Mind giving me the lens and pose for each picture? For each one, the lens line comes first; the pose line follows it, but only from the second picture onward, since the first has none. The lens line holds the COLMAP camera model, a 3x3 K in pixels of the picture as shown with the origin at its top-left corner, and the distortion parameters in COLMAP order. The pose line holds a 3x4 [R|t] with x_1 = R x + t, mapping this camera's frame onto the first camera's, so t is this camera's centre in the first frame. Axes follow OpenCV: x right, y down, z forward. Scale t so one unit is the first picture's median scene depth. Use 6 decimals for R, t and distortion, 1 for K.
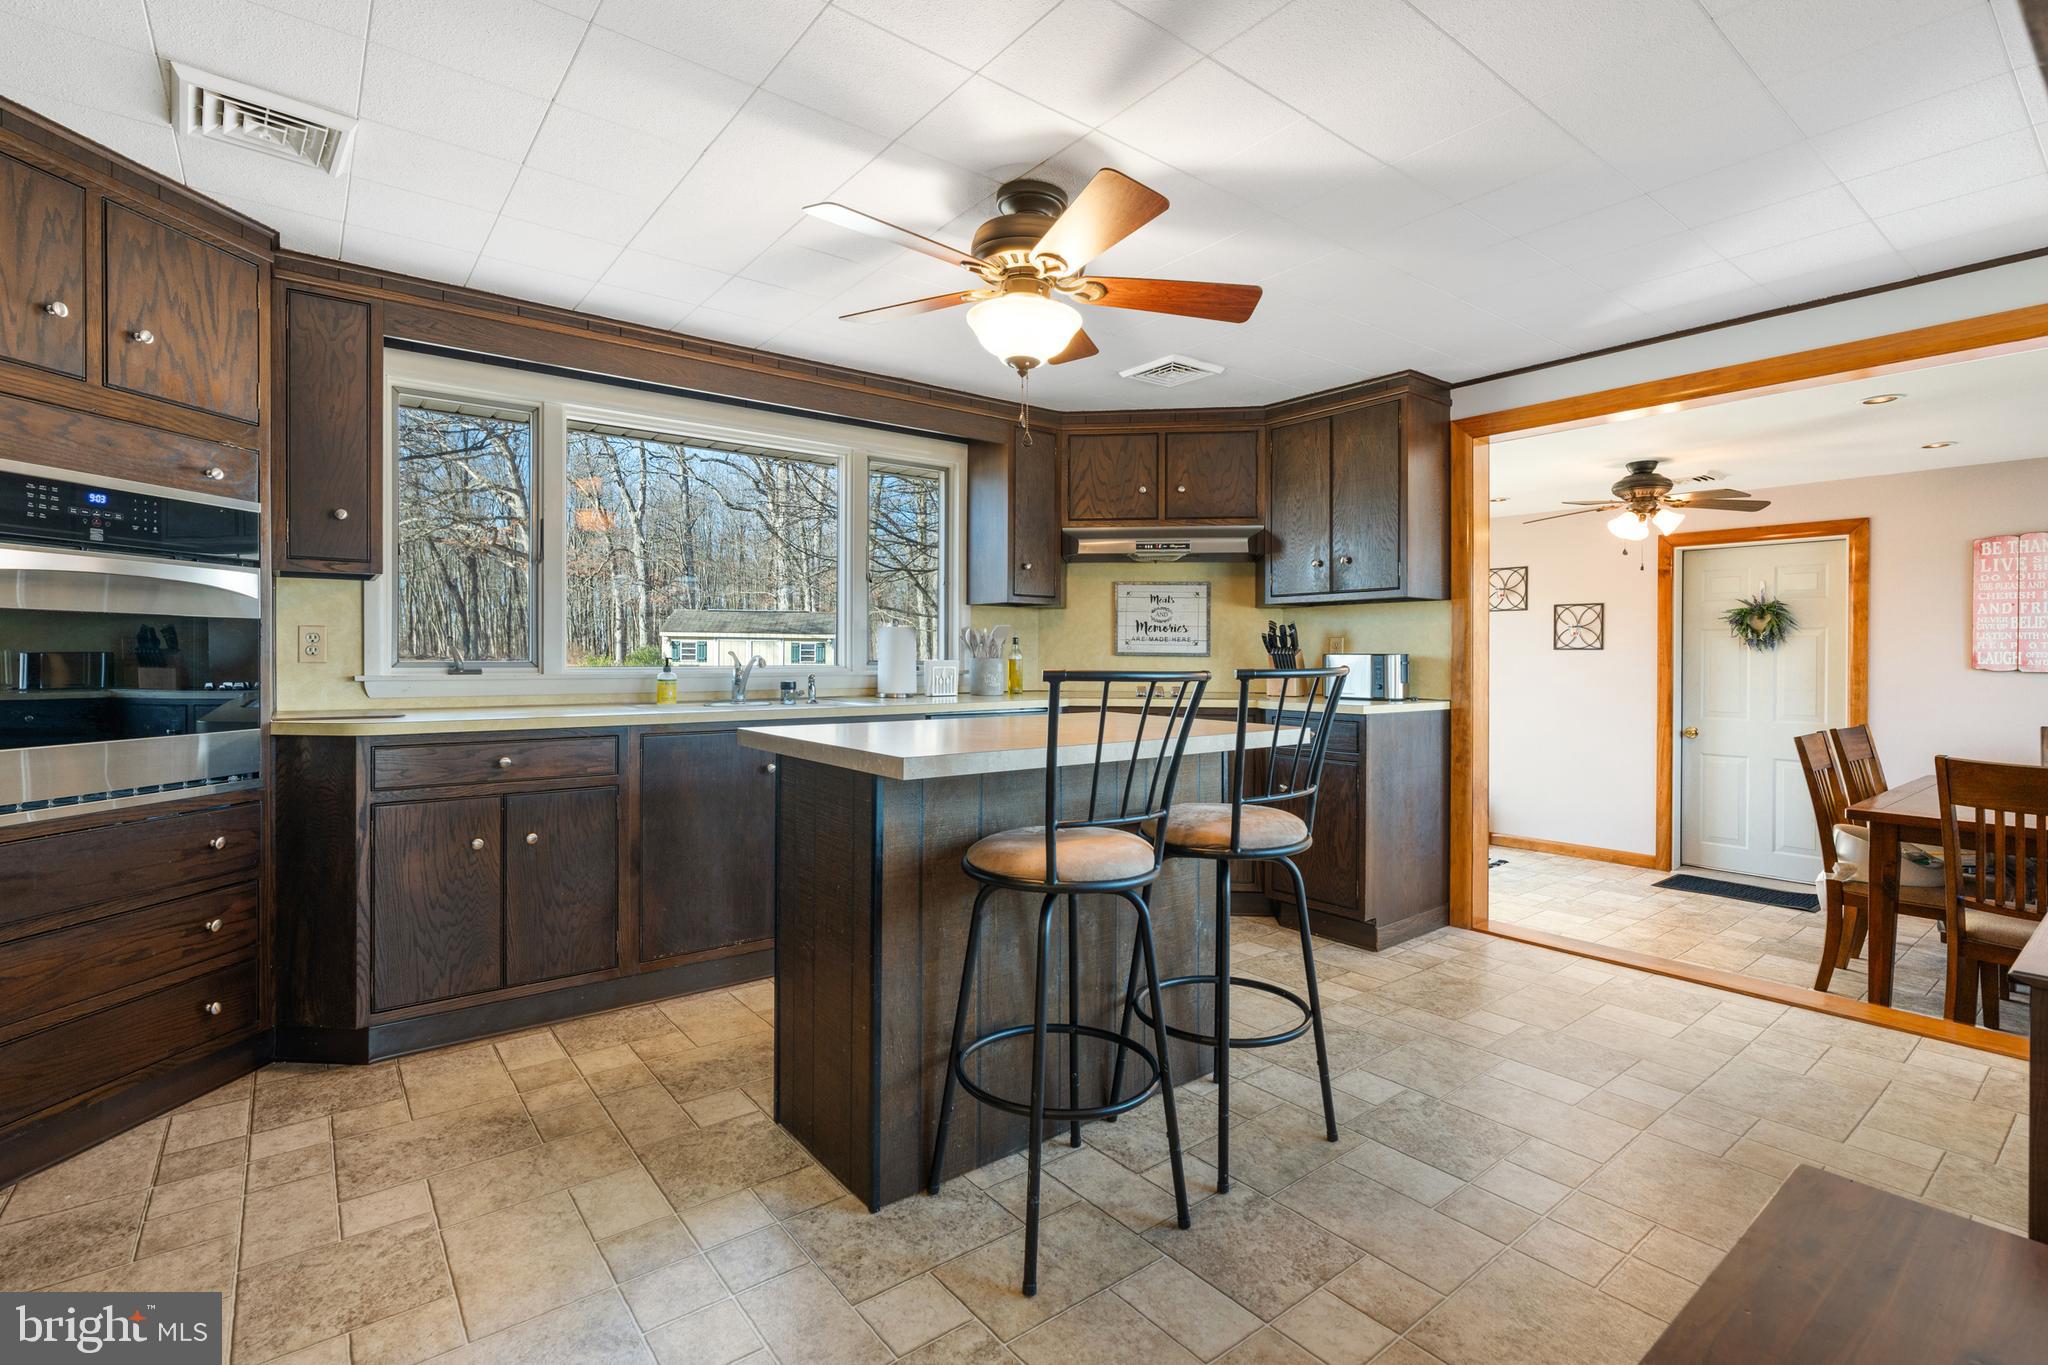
lens RADIAL K [[930.1, 0, 1030.1], [0, 930.1, 661.0], [0, 0, 1]] dist [-0.005094, 0.001340]
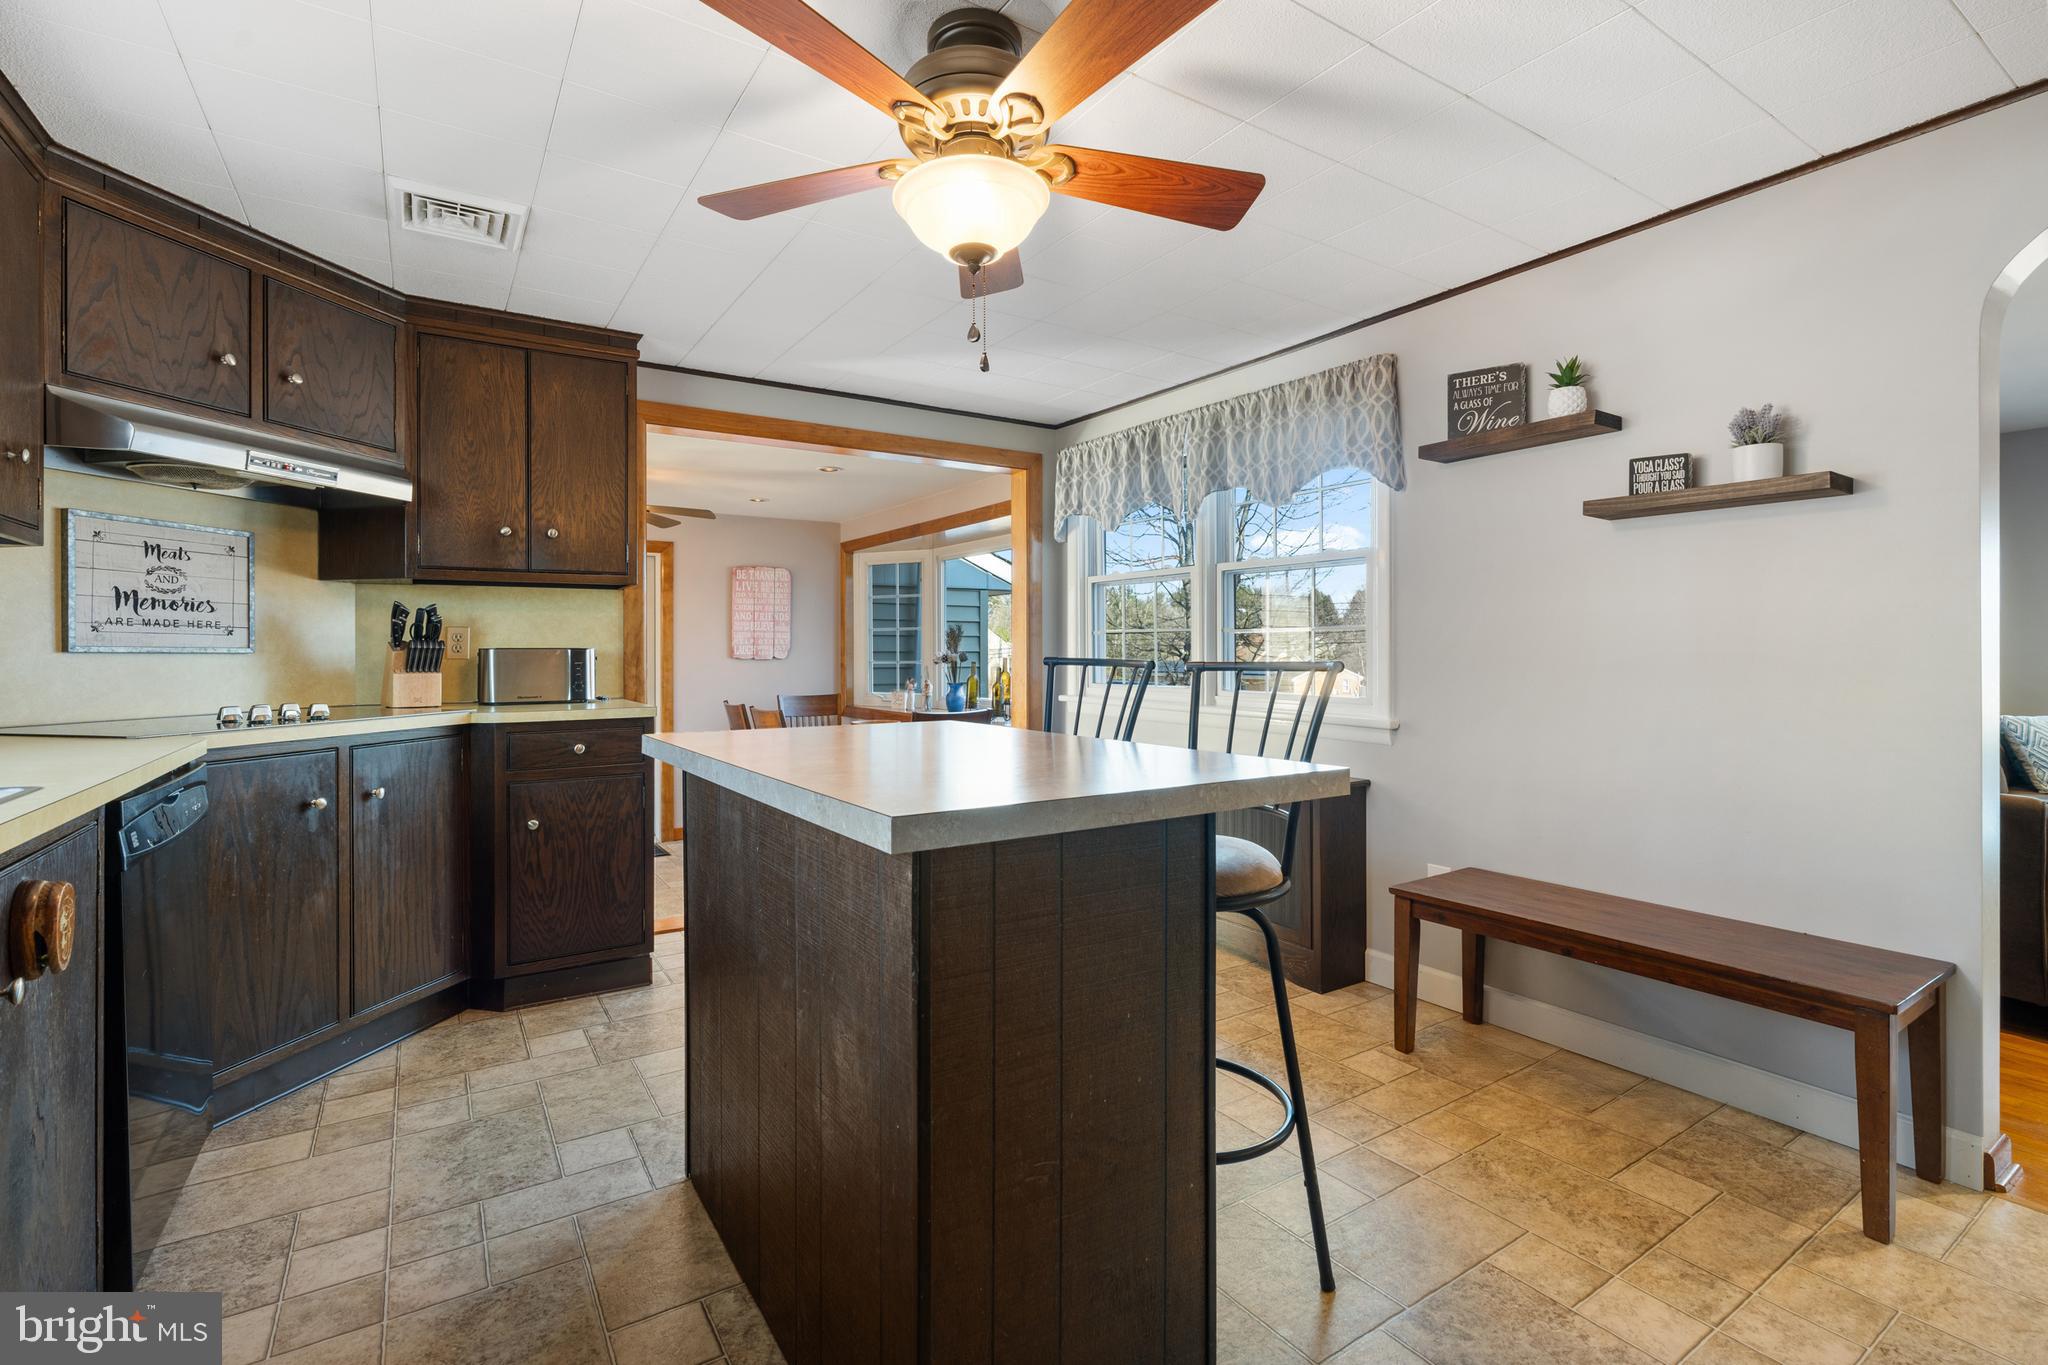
lens RADIAL K [[935.3, 0, 987.0], [0, 935.3, 651.9], [0, 0, 1]] dist [-0.001836, 0.000274]
pose [[0.117171, -0.005998, 0.993094, -0.397203], [0.011537, 0.999923, 0.004678, -0.003279], [-0.993045, 0.010909, 0.117231, 0.484440]]
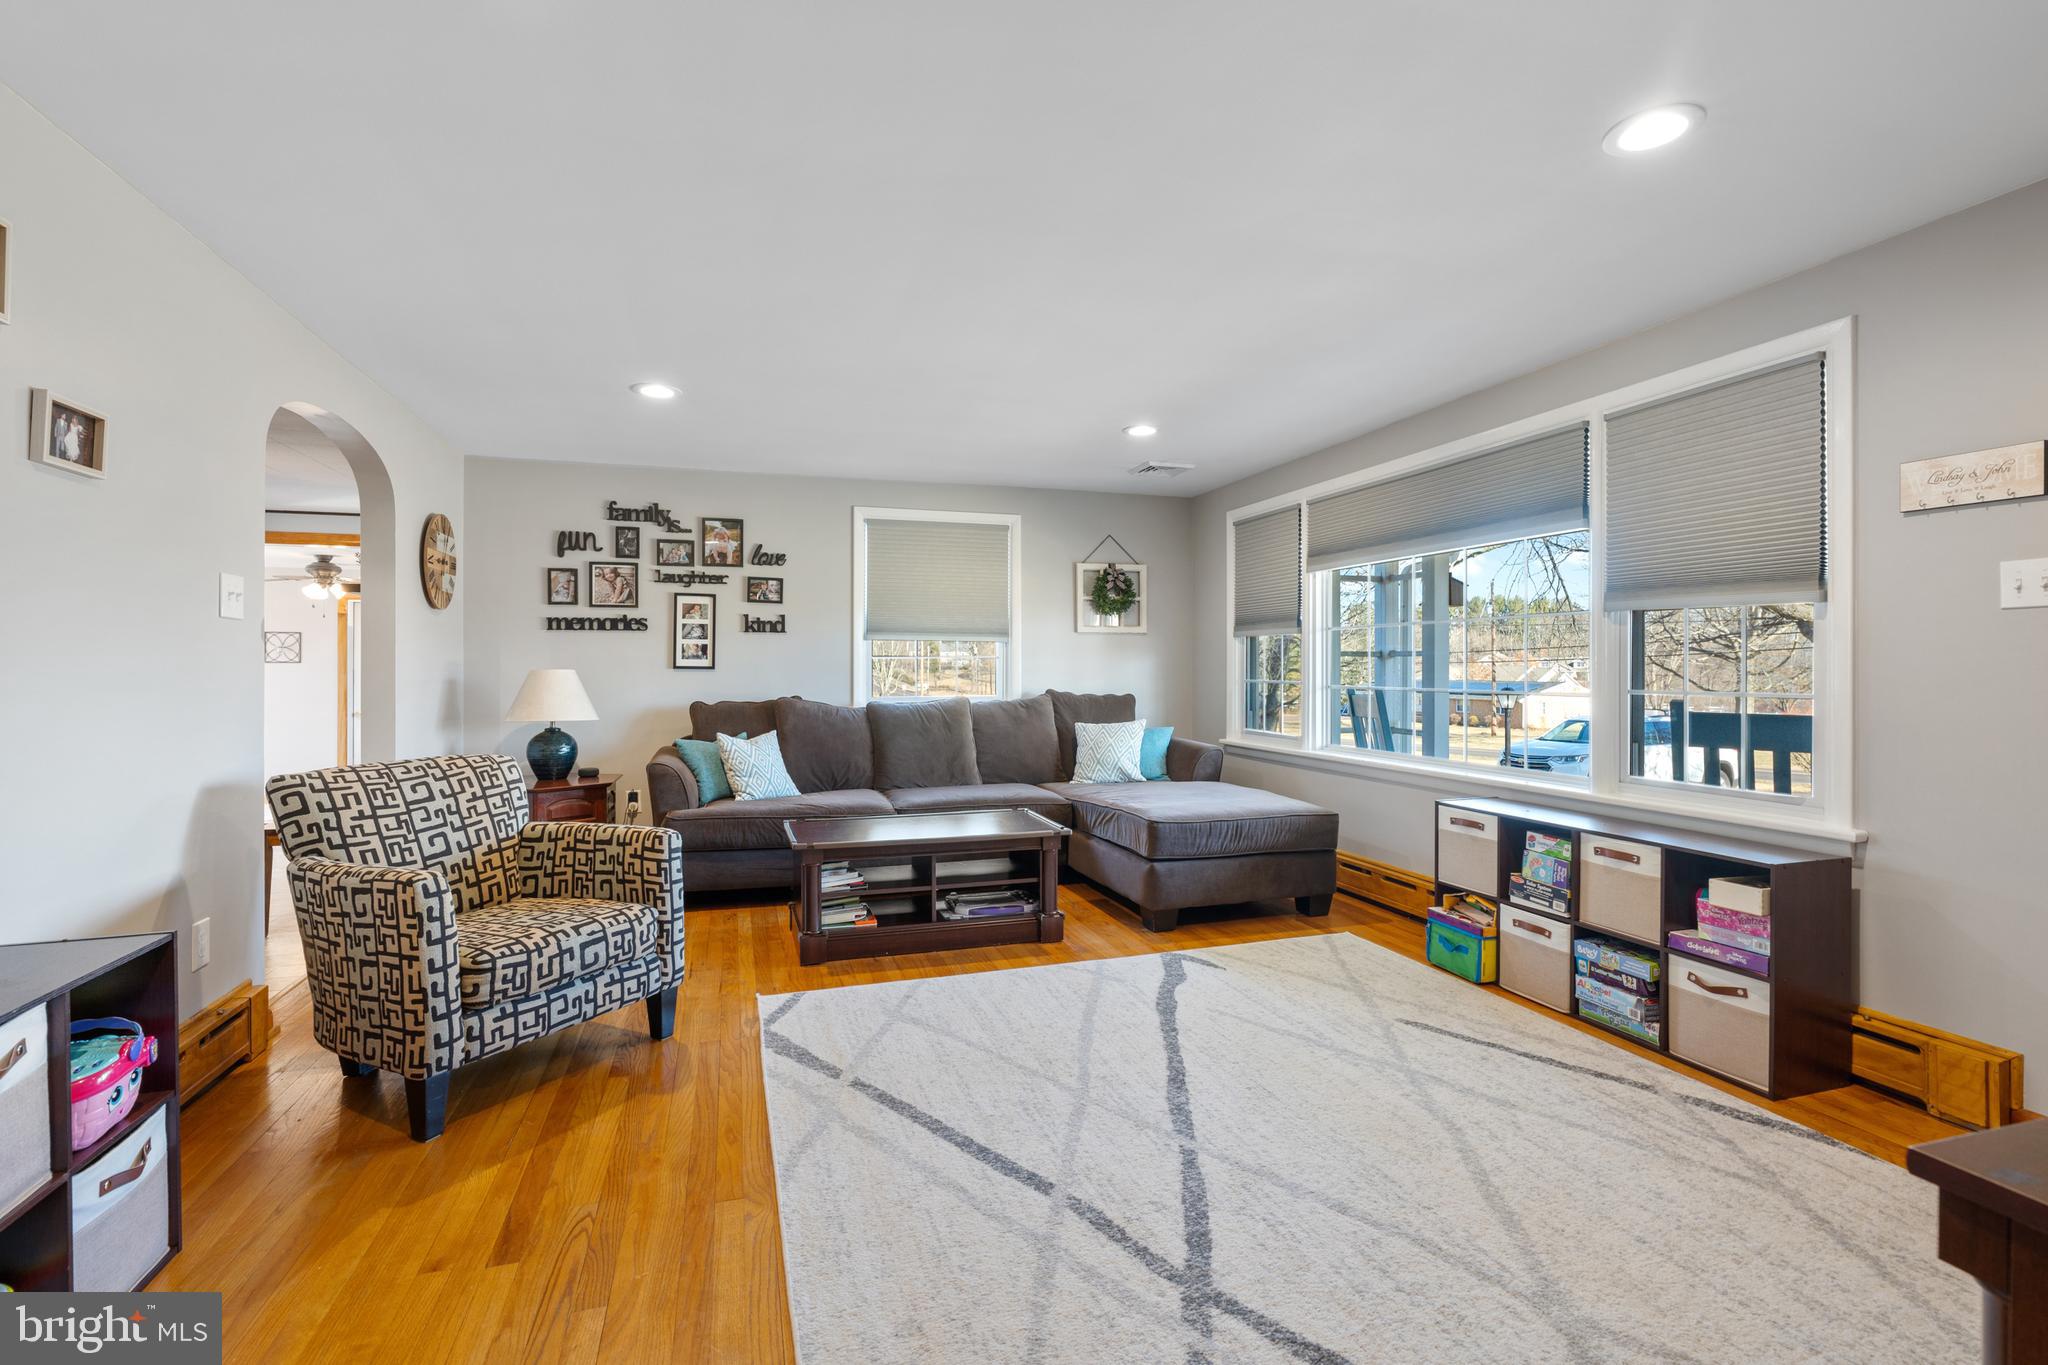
lens RADIAL K [[930.1, 0, 1030.1], [0, 930.1, 661.0], [0, 0, 1]] dist [-0.005094, 0.001340]
pose [[0.350671, 0.002006, 0.936497, -0.549291], [0.006440, 0.999969, -0.004554, -0.000800], [-0.936477, 0.007628, 0.350647, -0.925129]]
